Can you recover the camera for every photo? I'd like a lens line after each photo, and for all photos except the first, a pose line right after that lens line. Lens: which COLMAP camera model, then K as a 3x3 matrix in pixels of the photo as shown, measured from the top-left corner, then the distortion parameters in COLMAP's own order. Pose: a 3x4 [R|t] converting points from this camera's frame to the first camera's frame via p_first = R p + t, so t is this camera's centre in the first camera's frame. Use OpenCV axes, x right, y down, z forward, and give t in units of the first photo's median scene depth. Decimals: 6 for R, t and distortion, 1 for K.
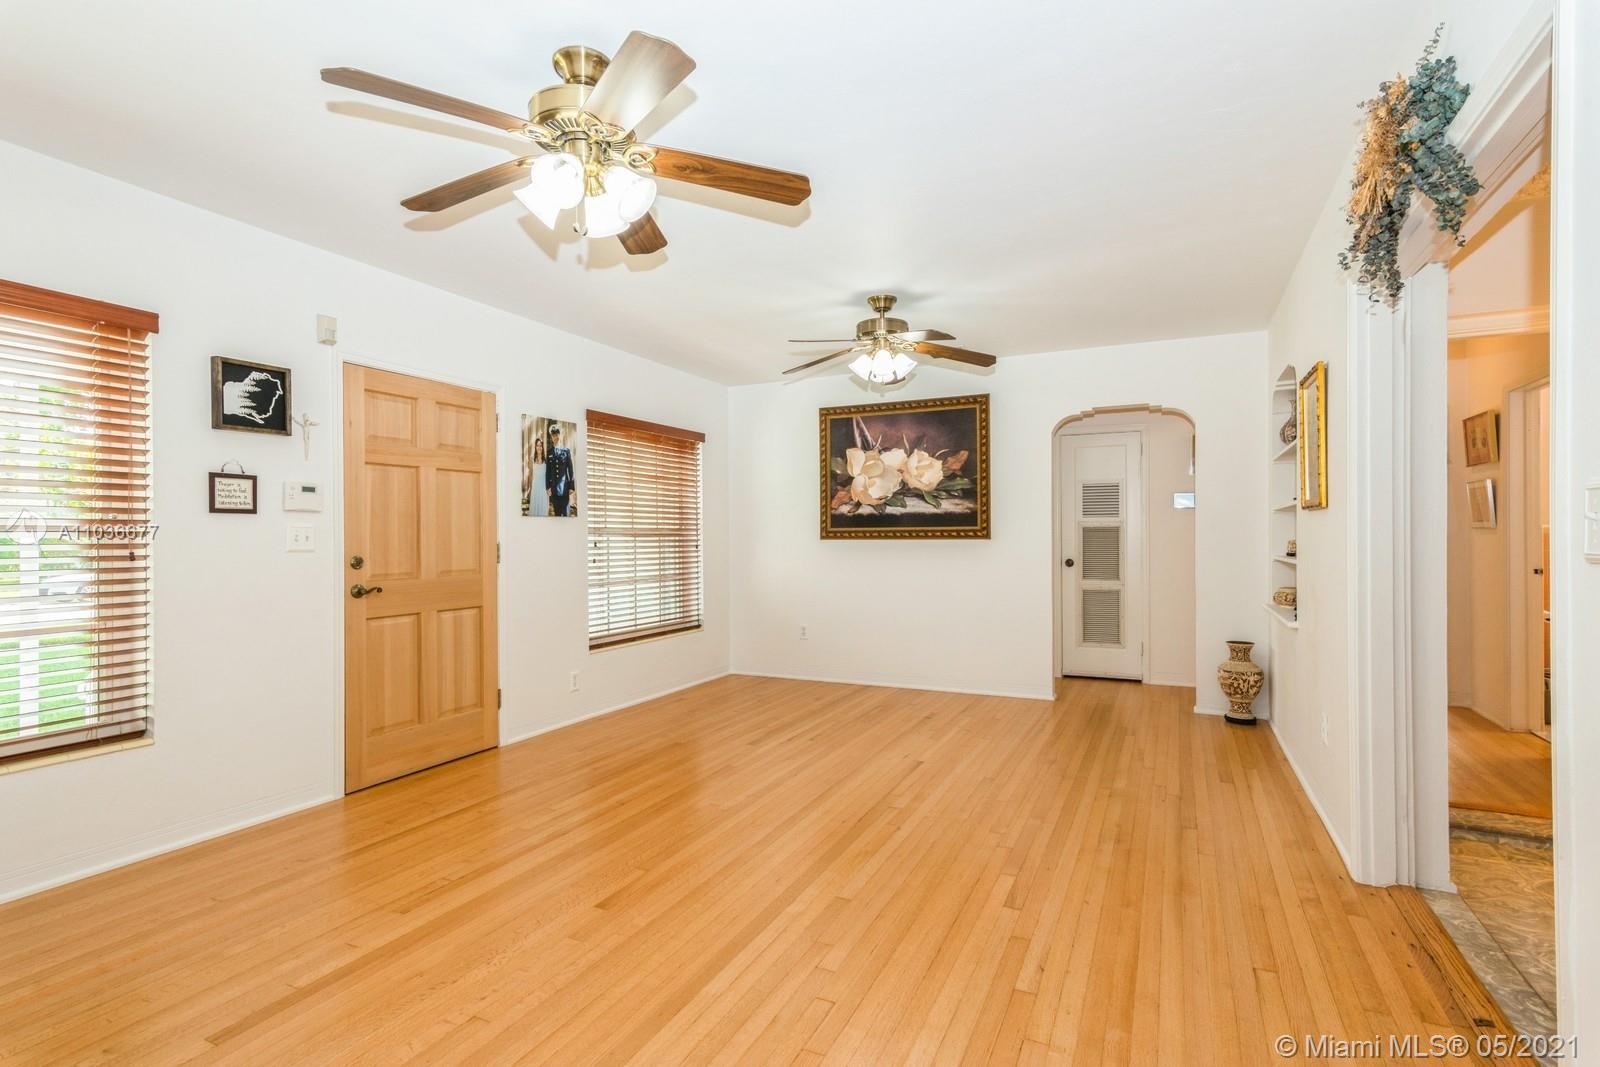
lens RADIAL K [[765.2, 0, 800.0], [0, 765.2, 533.5], [0, 0, 1]] dist [0.002239, 0.000207]
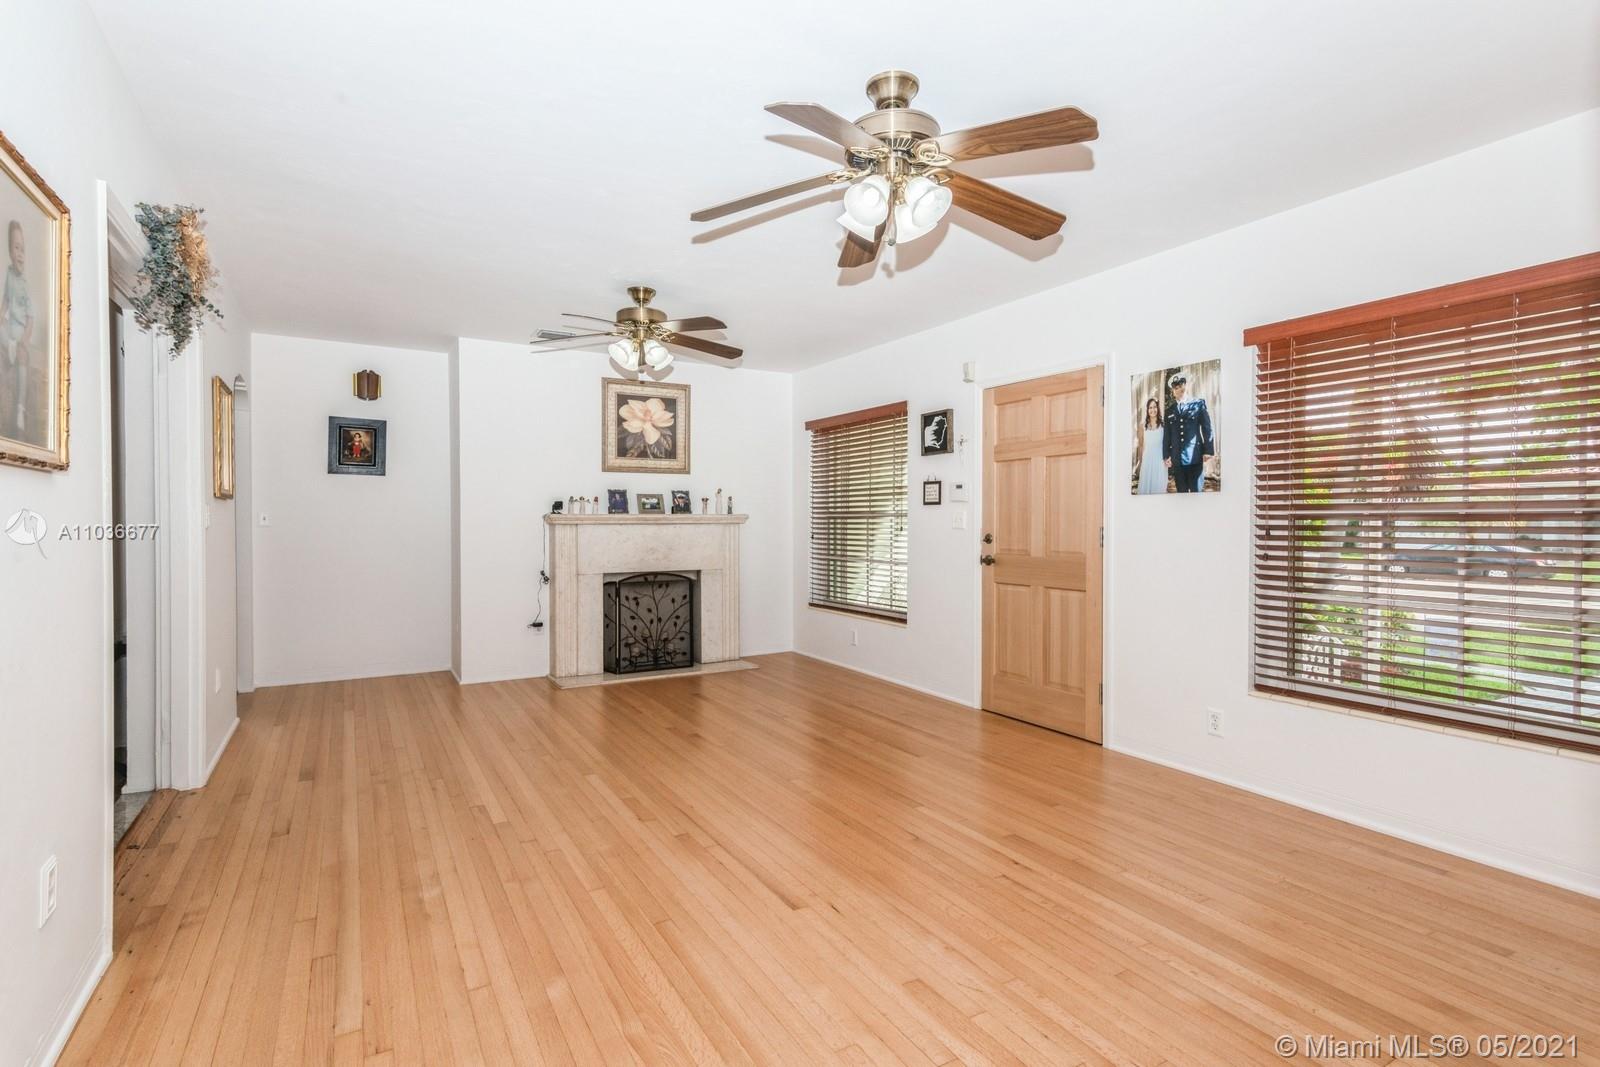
lens RADIAL K [[787.7, 0, 797.5], [0, 787.7, 519.3], [0, 0, 1]] dist [0.002980, 0.000059]
pose [[-0.568340, 0.002223, -0.822791, 0.594940], [0.004511, 0.999990, -0.000414, 0.003198], [0.822782, -0.003946, -0.568344, 1.231282]]
